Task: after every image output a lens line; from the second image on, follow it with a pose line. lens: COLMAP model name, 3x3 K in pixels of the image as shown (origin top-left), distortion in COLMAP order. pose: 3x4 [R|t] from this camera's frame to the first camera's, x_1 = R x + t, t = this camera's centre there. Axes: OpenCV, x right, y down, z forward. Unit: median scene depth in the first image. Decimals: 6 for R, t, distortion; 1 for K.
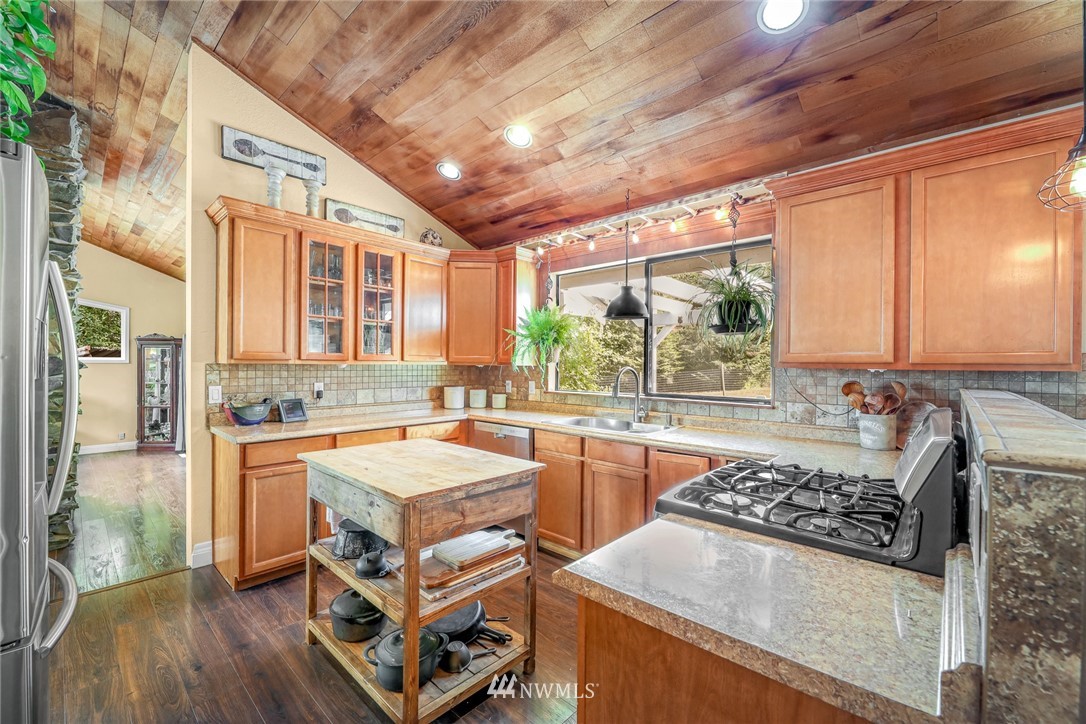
lens RADIAL K [[445.8, 0, 545.2], [0, 445.8, 369.3], [0, 0, 1]] dist [-0.002137, -0.000895]
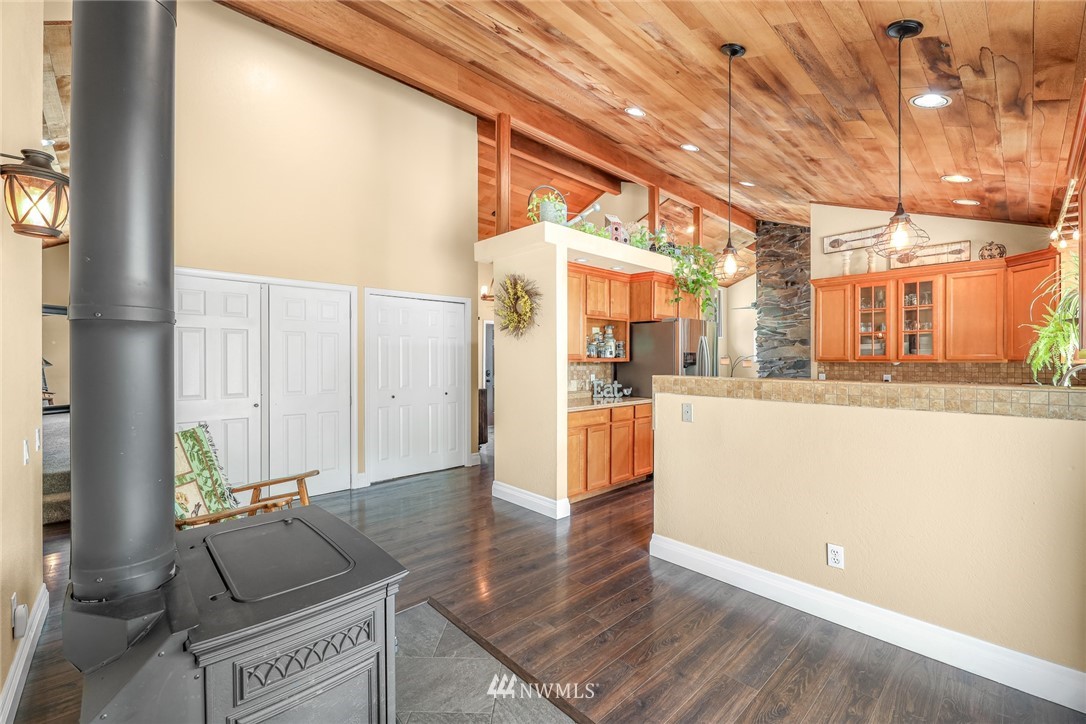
lens RADIAL K [[445.8, 0, 545.2], [0, 445.8, 369.3], [0, 0, 1]] dist [-0.002137, -0.000895]
pose [[-0.072999, 0.011491, -0.997266, 1.162378], [-0.012734, 0.999841, 0.012452, 0.008466], [0.997251, 0.013608, -0.072841, -0.046339]]
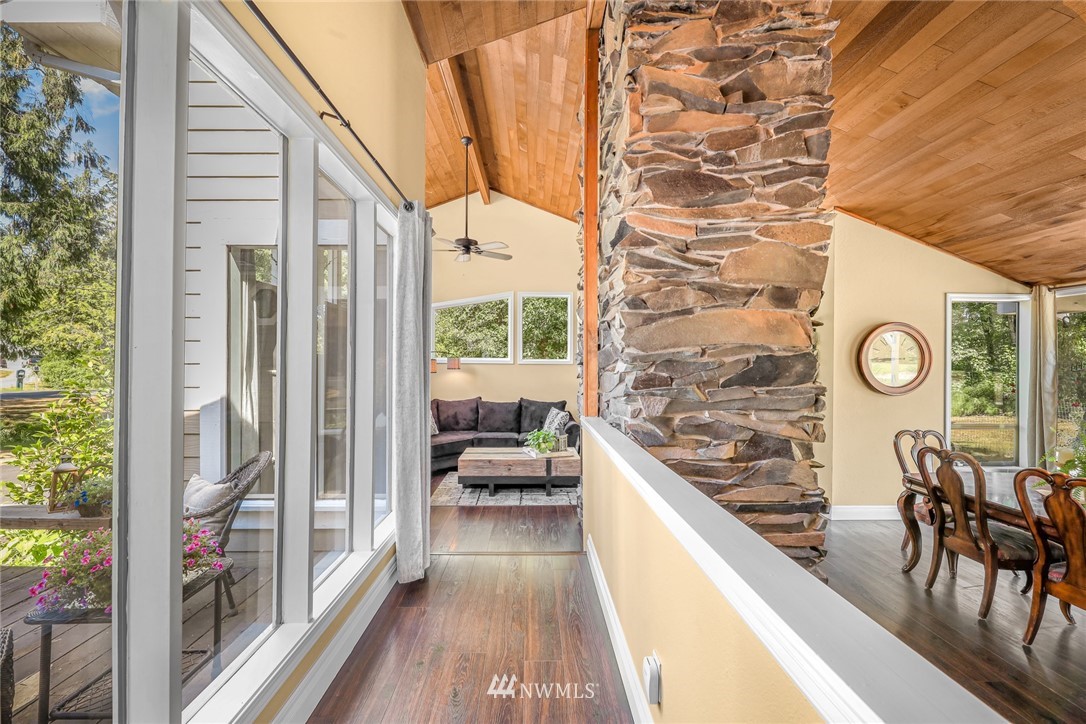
lens RADIAL K [[445.8, 0, 545.2], [0, 445.8, 369.3], [0, 0, 1]] dist [-0.002137, -0.000895]
pose [[0.691418, -0.006427, -0.722427, -1.142300], [-0.007307, 0.999847, -0.015888, 0.006465], [0.722418, 0.016264, 0.691265, 0.409010]]
